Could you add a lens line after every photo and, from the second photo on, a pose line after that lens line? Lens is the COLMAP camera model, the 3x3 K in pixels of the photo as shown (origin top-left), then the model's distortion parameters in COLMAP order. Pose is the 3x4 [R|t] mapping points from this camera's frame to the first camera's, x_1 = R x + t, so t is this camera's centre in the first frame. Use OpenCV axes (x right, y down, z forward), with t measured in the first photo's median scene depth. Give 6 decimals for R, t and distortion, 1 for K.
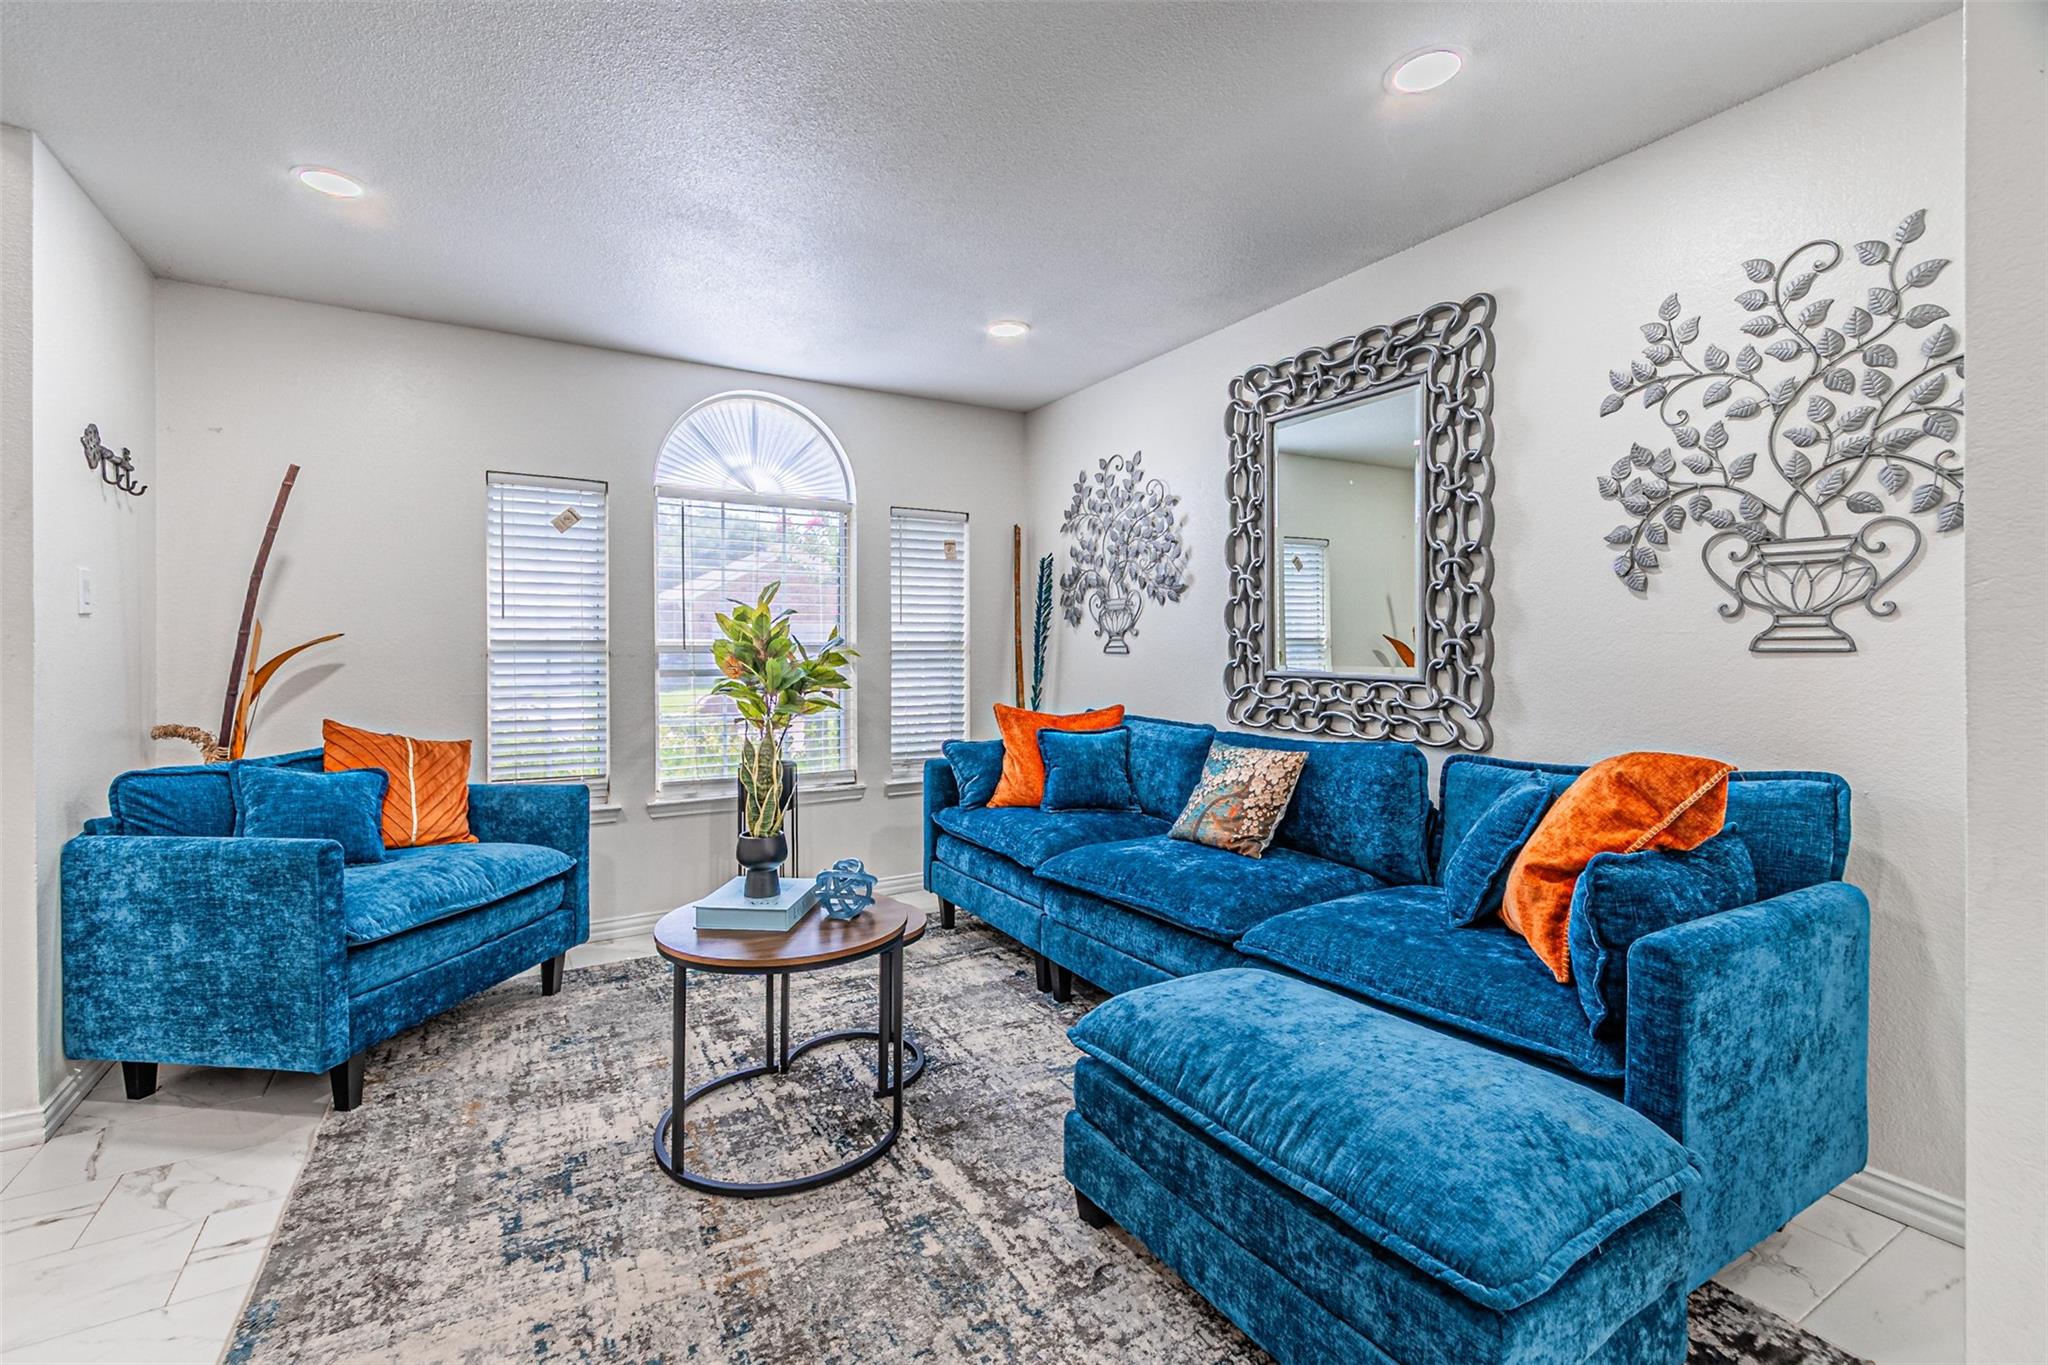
lens RADIAL K [[890.1, 0, 1002.2], [0, 890.1, 656.7], [0, 0, 1]] dist [0.001398, -0.000025]
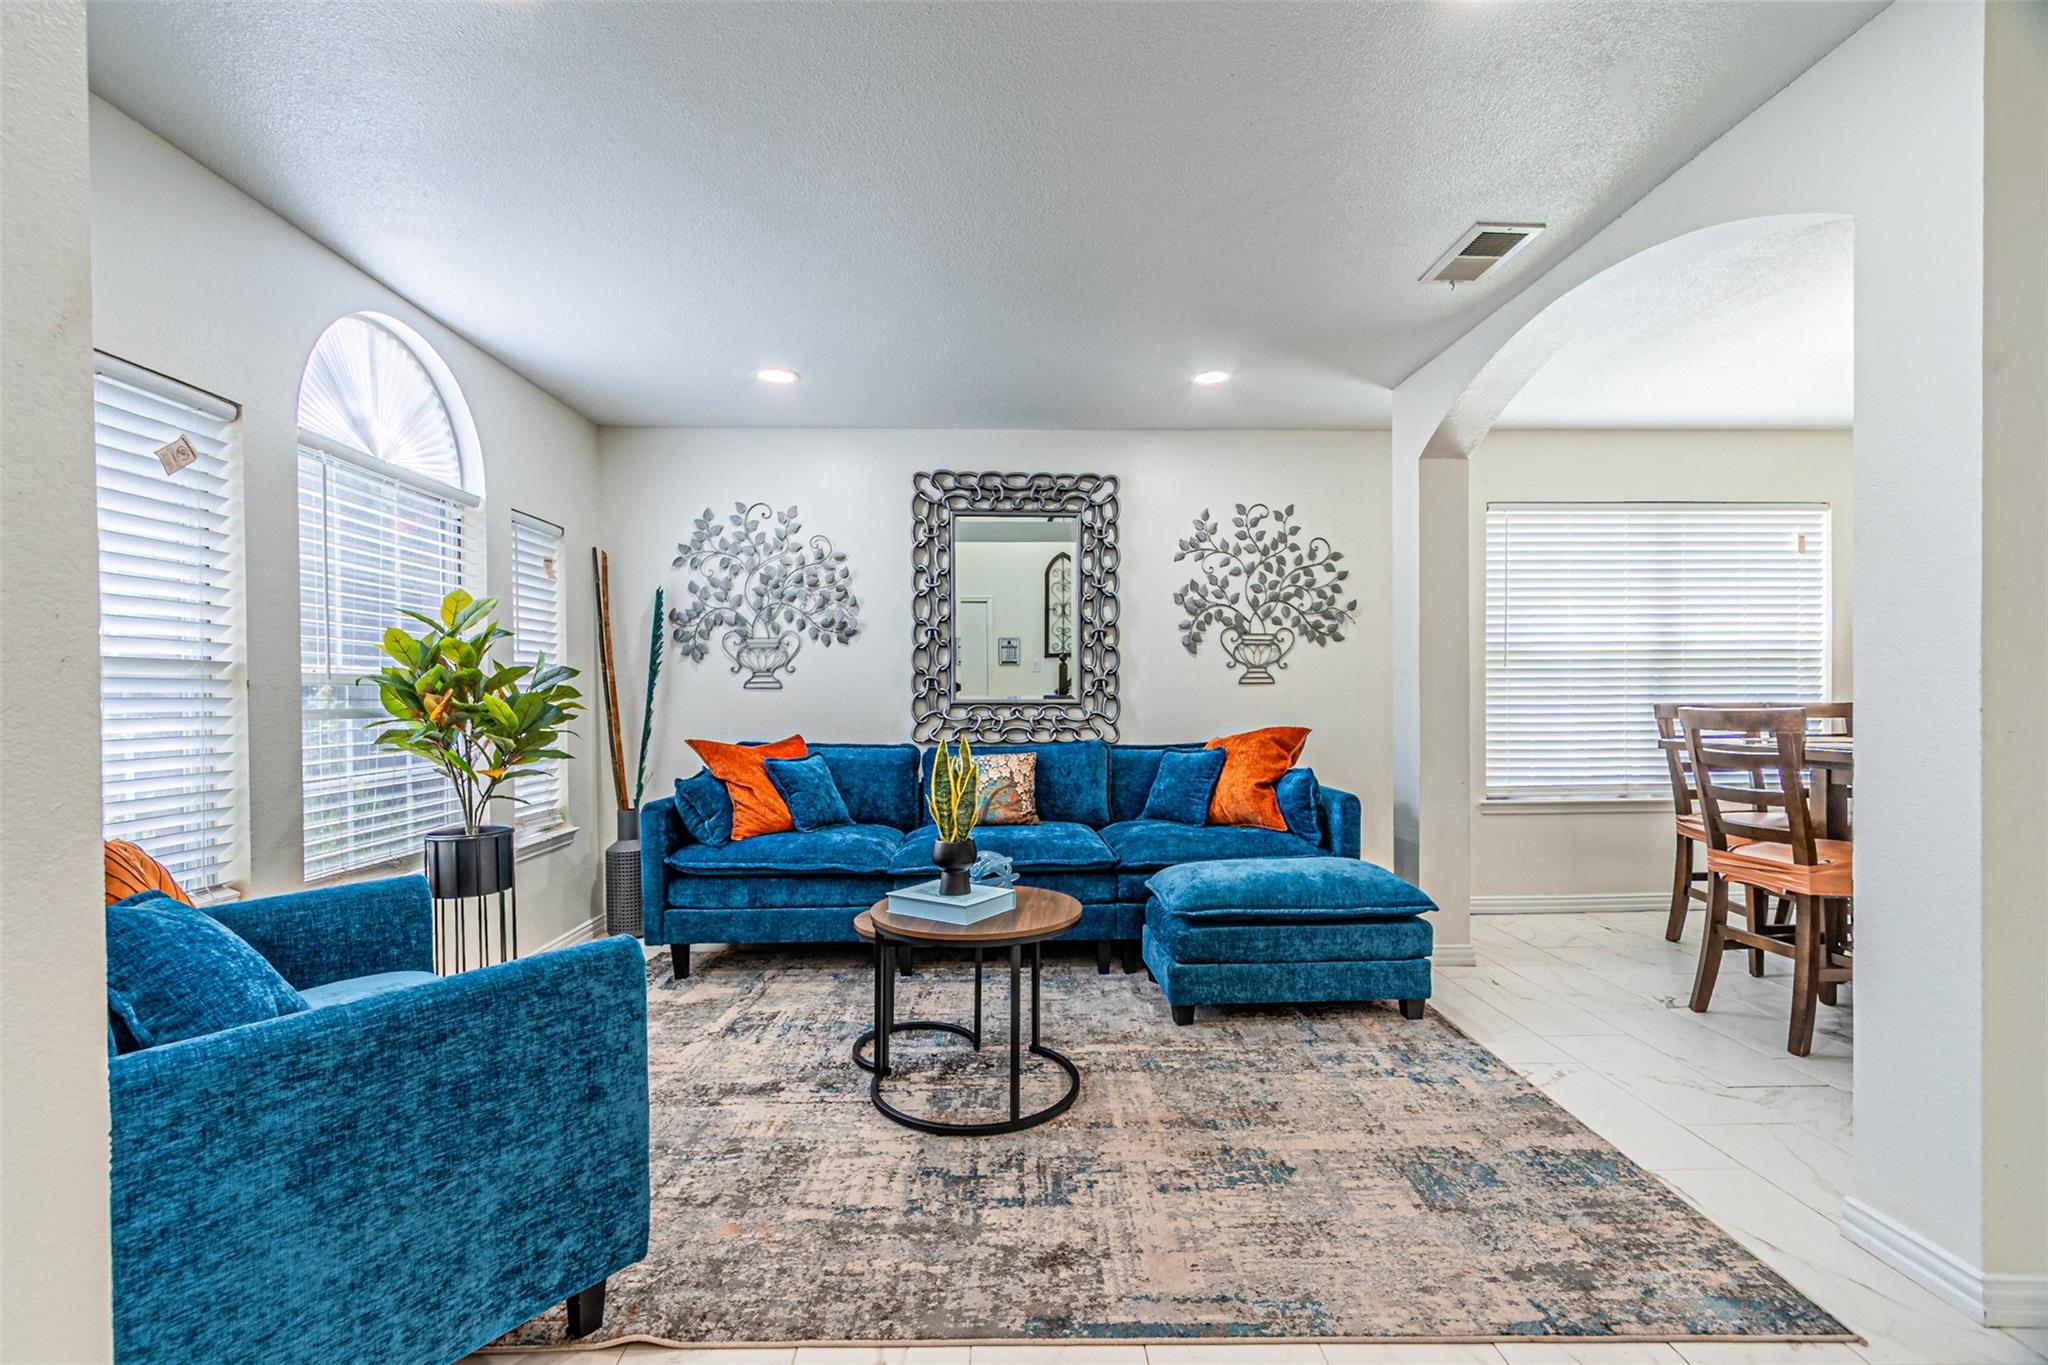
lens RADIAL K [[892.7, 0, 1028.4], [0, 892.7, 706.5], [0, 0, 1]] dist [0.003281, -0.000530]
pose [[0.478821, -0.014100, 0.877799, -0.859520], [0.011748, 0.999884, 0.009653, 0.014992], [-0.877834, 0.005690, 0.478931, 0.265715]]
